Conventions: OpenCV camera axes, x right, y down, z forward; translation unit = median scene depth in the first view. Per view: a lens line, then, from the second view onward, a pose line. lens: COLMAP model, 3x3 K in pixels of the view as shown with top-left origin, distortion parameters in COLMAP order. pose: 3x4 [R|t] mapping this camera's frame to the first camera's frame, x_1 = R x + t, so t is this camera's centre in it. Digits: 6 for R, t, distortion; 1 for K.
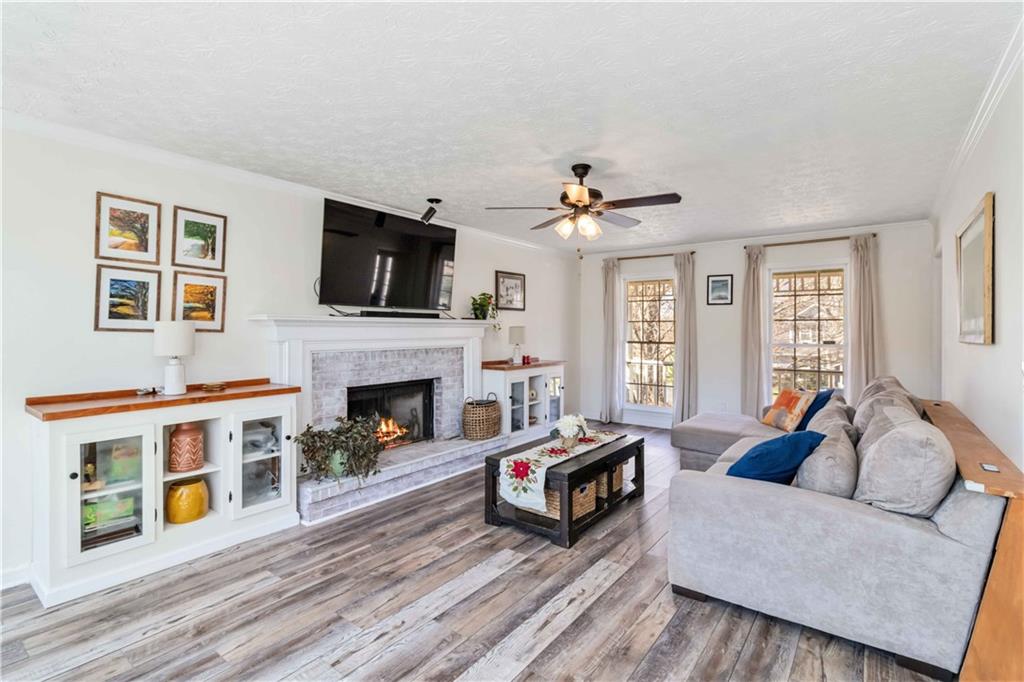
lens RADIAL K [[485.3, 0, 530.2], [0, 485.3, 333.0], [0, 0, 1]] dist [0.002078, 0.000117]
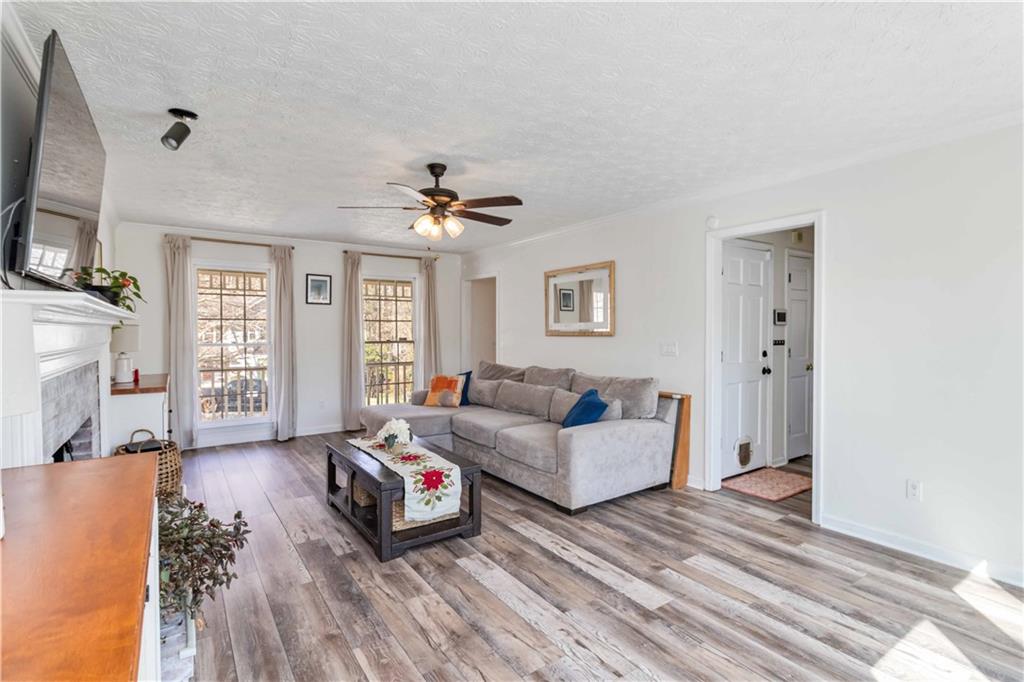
lens RADIAL K [[485.3, 0, 530.2], [0, 485.3, 333.0], [0, 0, 1]] dist [0.002078, 0.000117]
pose [[0.312842, -0.008946, 0.949763, -0.870323], [0.008174, 0.999944, 0.006727, -0.003703], [-0.949770, 0.005659, 0.312898, 0.546729]]
